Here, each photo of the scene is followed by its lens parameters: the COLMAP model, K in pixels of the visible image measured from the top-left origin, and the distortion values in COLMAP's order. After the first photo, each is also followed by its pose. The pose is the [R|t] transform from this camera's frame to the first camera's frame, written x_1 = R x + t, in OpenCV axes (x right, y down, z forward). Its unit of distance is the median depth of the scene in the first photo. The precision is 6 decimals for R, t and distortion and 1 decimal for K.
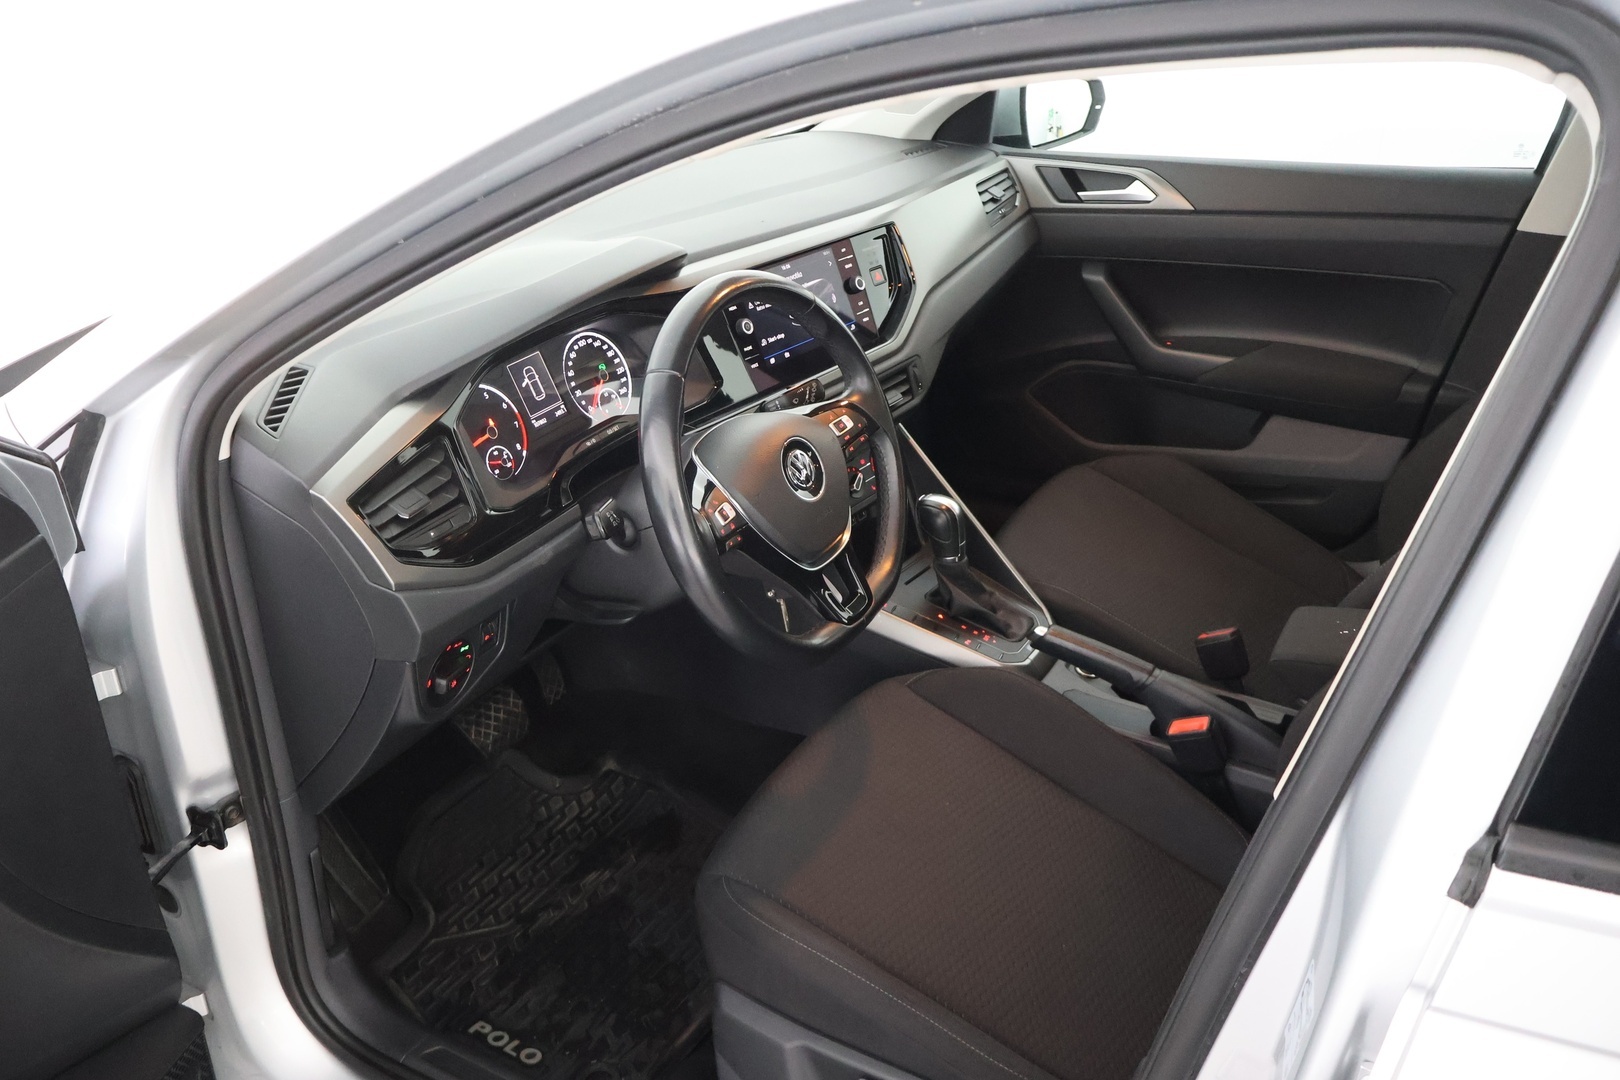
lens RADIAL K [[1305.6, 0, 810.3], [0, 1305.6, 579.9], [0, 0, 1]] dist [-0.004526, -0.006487]
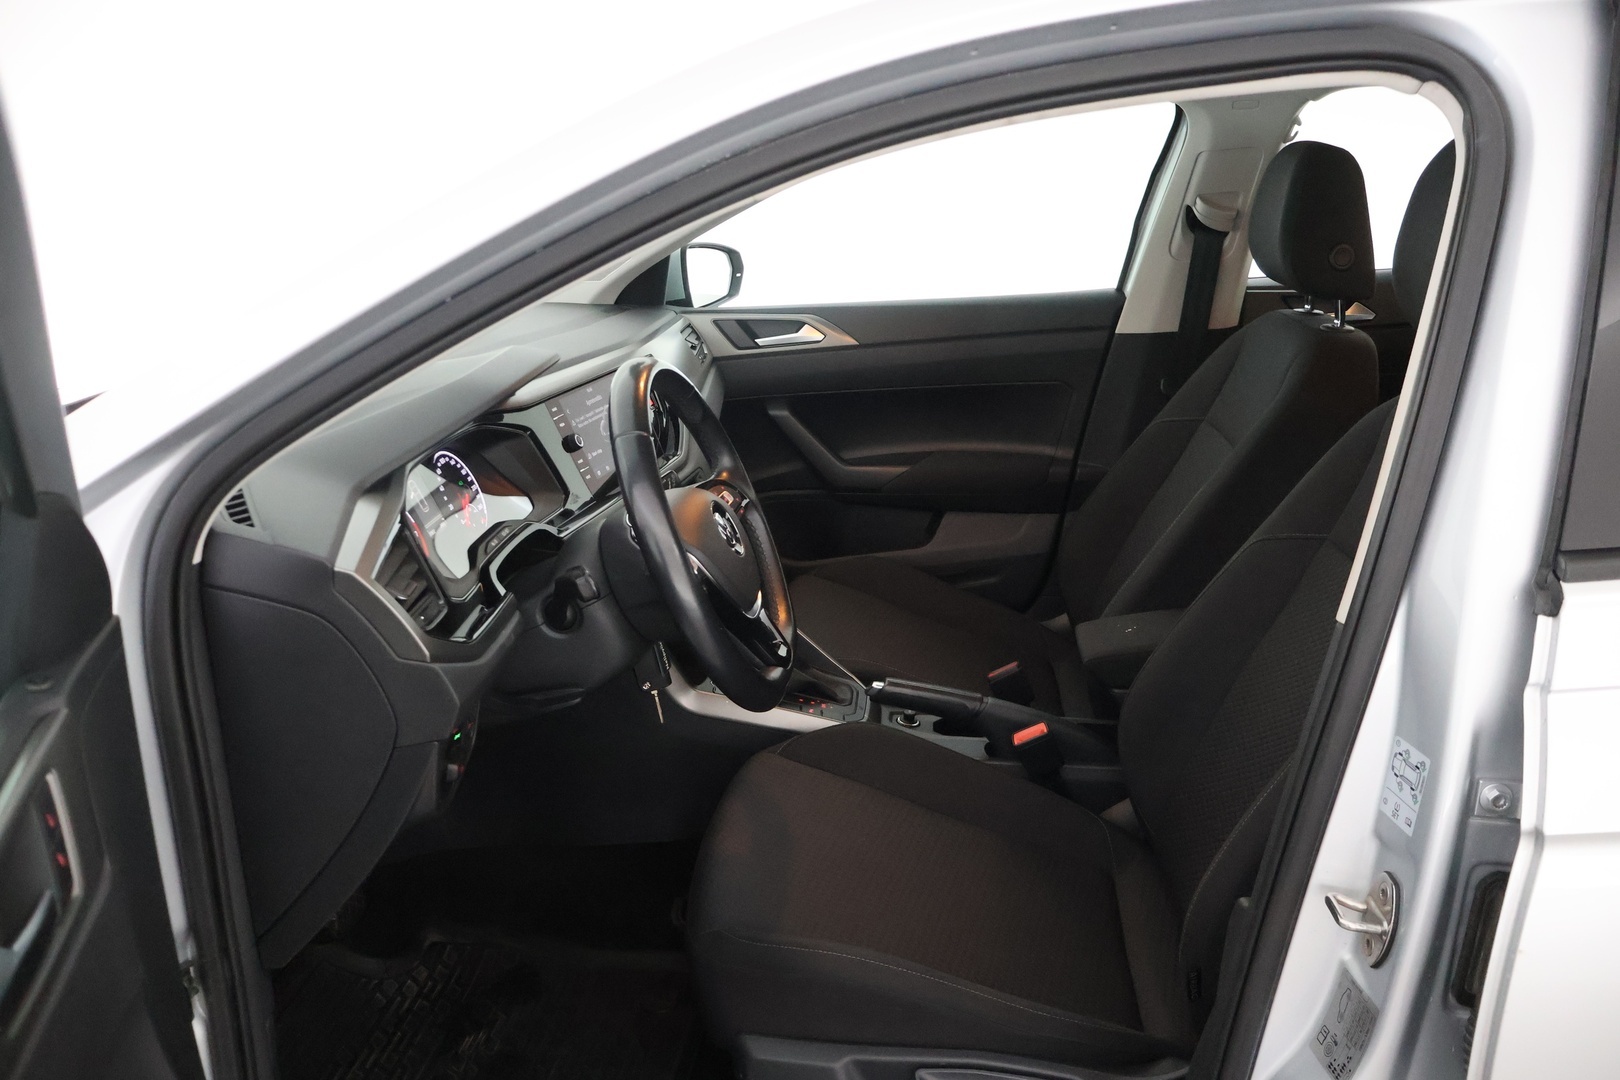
lens RADIAL K [[1305.6, 0, 810.3], [0, 1305.6, 579.9], [0, 0, 1]] dist [-0.004526, -0.006487]
pose [[0.913058, -0.130392, 0.386423, -0.242423], [0.197404, 0.970420, -0.138983, 0.079419], [-0.356870, 0.203181, 0.911790, -0.001177]]
